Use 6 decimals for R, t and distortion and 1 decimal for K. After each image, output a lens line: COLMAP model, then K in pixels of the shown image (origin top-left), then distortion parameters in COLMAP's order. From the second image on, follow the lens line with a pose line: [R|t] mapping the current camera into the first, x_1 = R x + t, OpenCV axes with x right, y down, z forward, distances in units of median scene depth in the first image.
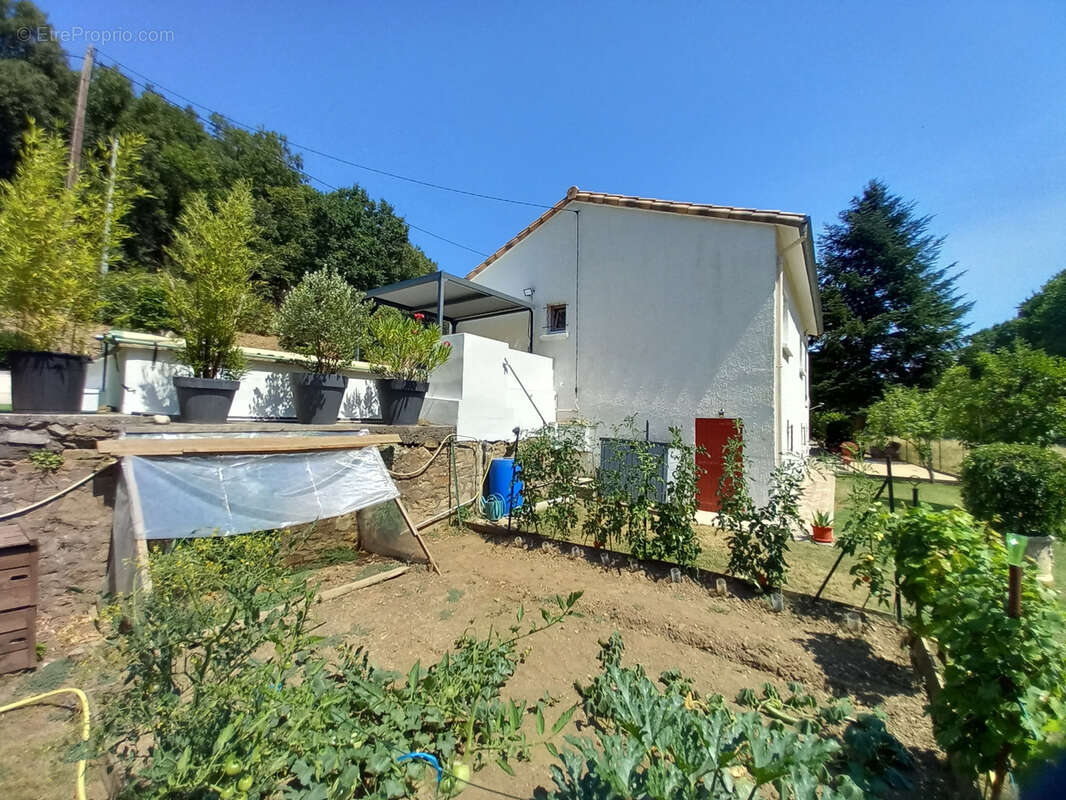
lens RADIAL K [[416.5, 0, 532.8], [0, 416.5, 398.4], [0, 0, 1]] dist [0.030927, -0.020723]
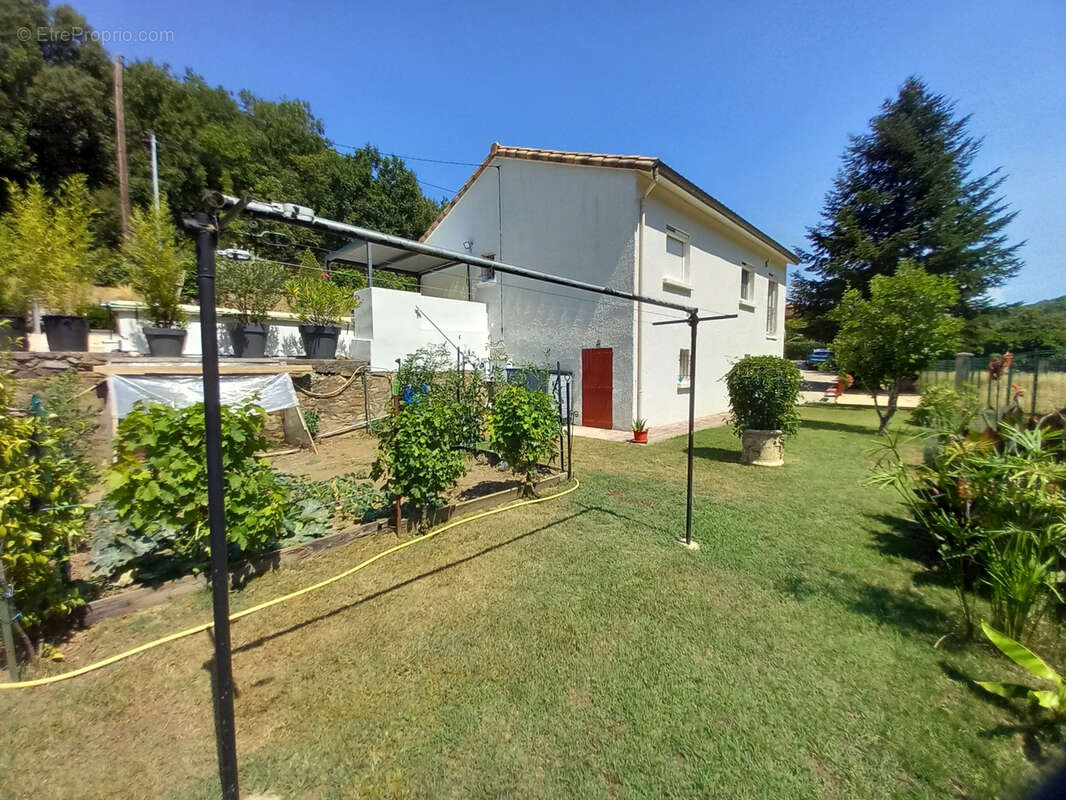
lens RADIAL K [[419.7, 0, 527.9], [0, 419.7, 395.4], [0, 0, 1]] dist [0.024924, -0.016218]
pose [[0.987488, -0.018341, -0.156621, 0.345375], [0.036513, 0.992815, 0.113952, 0.030151], [0.153406, -0.118245, 0.981063, -0.155470]]
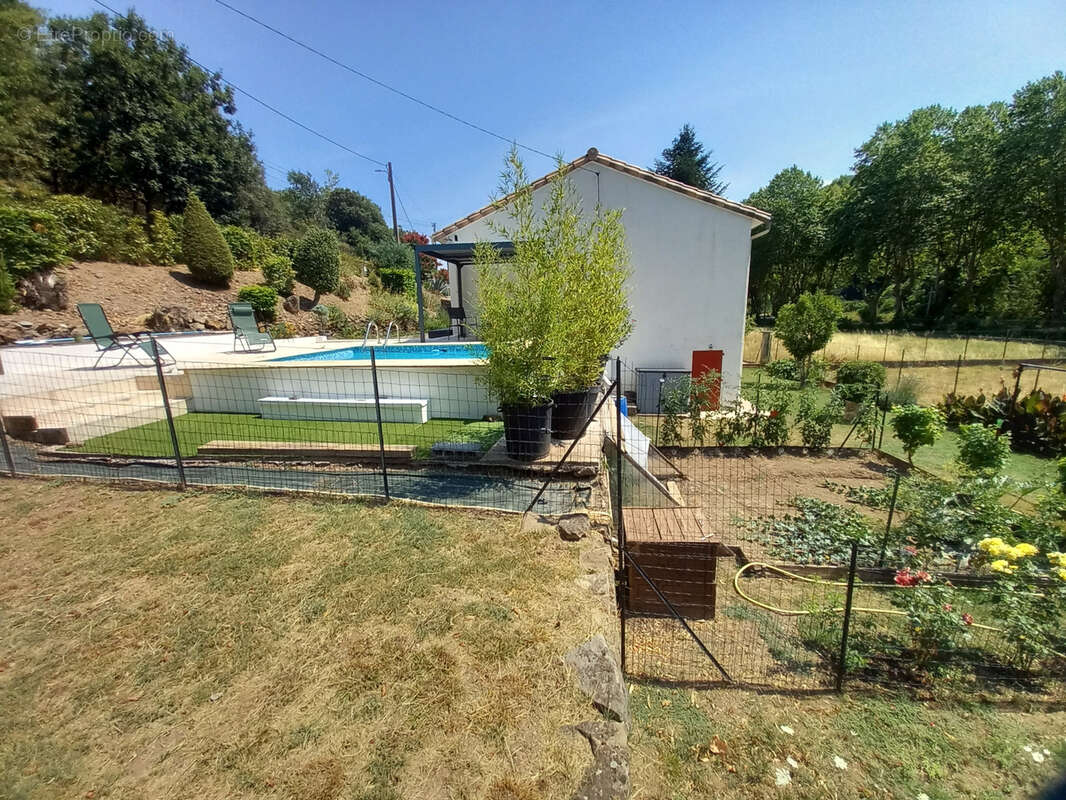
lens RADIAL K [[417.8, 0, 537.9], [0, 417.8, 399.2], [0, 0, 1]] dist [0.032600, -0.021542]
pose [[0.870252, -0.146160, 0.470423, -0.661141], [0.026752, 0.967582, 0.251137, -0.143138], [-0.491879, -0.205968, 0.845950, -0.013696]]
